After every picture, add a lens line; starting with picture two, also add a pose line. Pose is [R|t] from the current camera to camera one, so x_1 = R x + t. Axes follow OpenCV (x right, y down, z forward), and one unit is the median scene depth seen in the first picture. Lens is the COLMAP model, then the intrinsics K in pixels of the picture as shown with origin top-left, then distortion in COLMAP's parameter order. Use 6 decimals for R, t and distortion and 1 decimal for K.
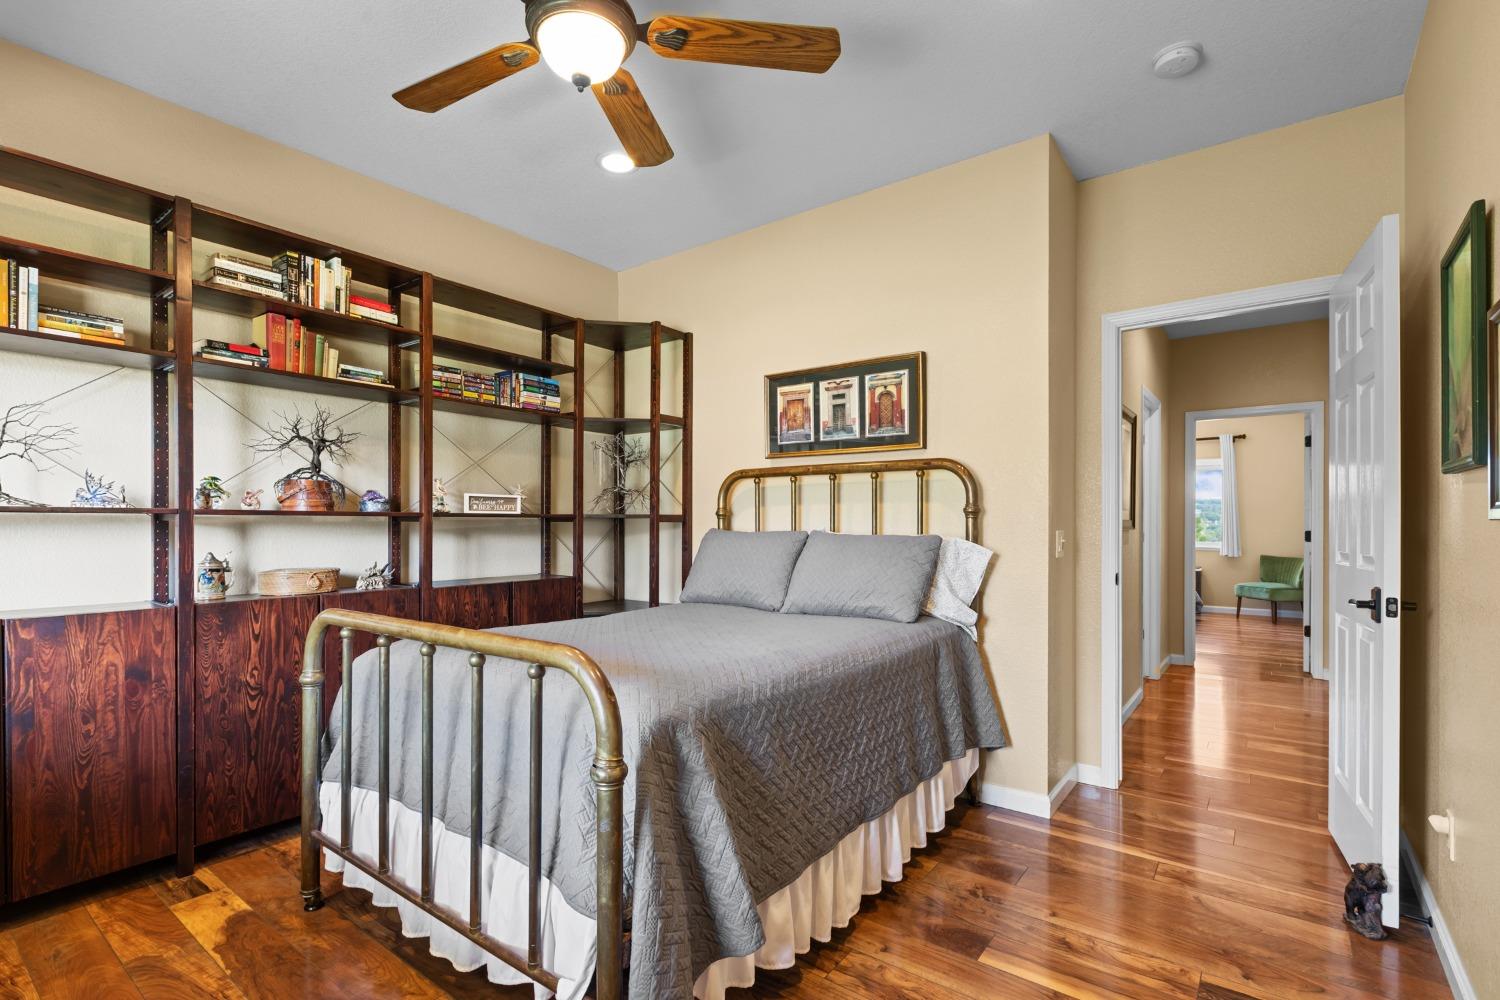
lens RADIAL K [[668.8, 0, 749.4], [0, 668.8, 512.0], [0, 0, 1]] dist [0.002272, -0.001507]
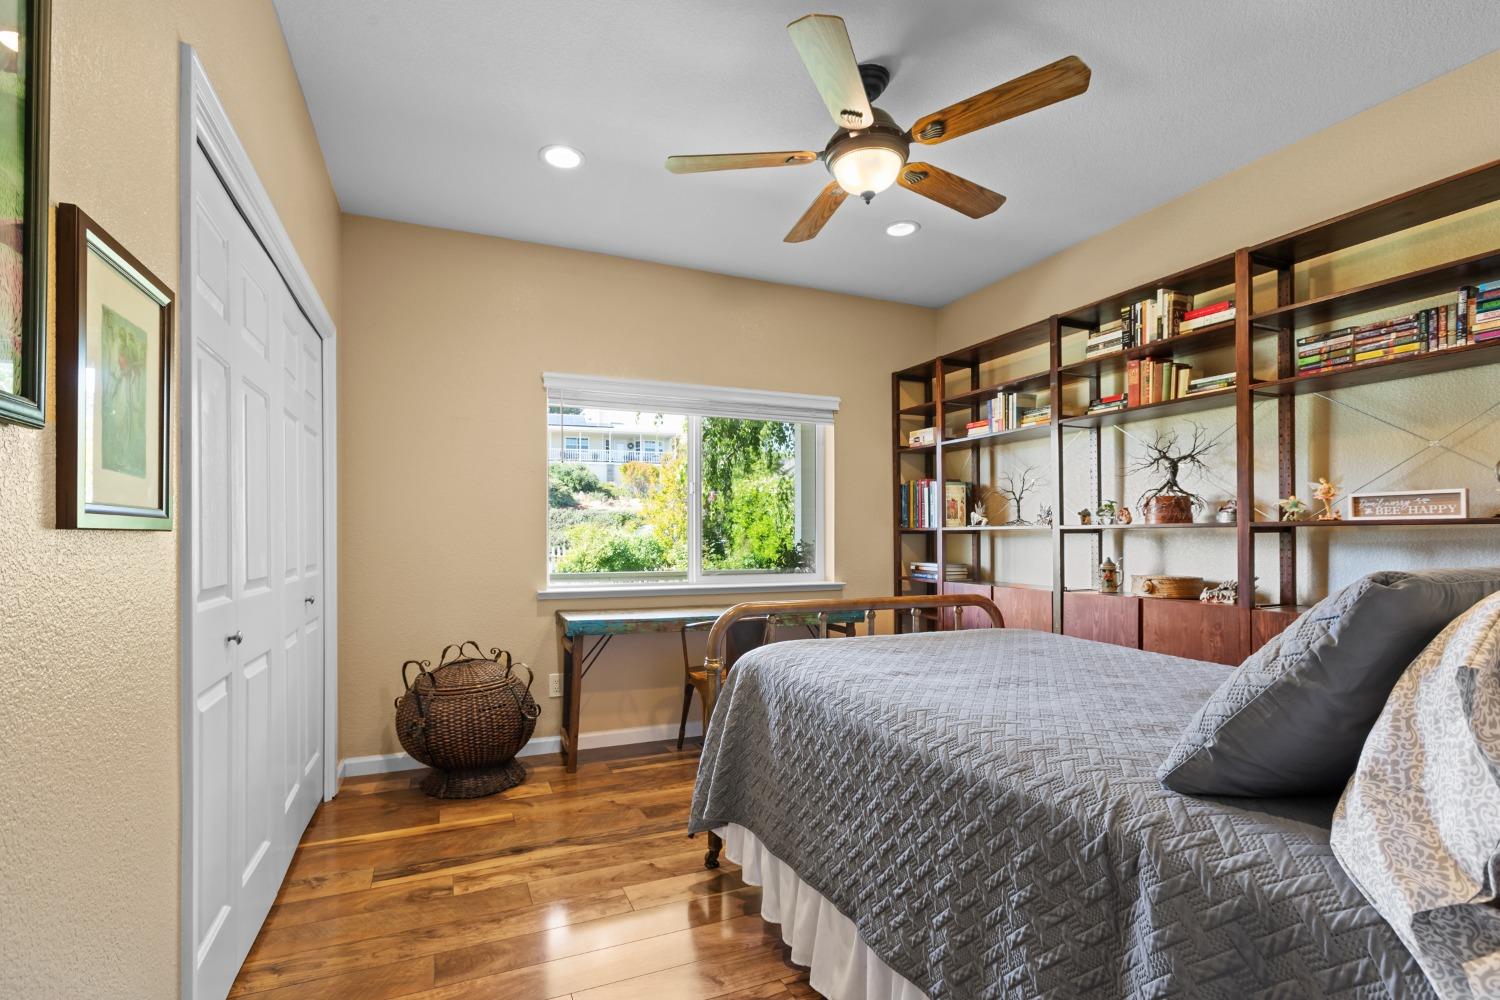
lens RADIAL K [[668.8, 0, 723.7], [0, 668.8, 536.4], [0, 0, 1]] dist [0.002272, -0.001507]
pose [[-0.480374, -0.003609, -0.877056, 0.649856], [0.013676, 0.999839, -0.011605, 0.021435], [0.876957, -0.017569, -0.480247, 0.866571]]
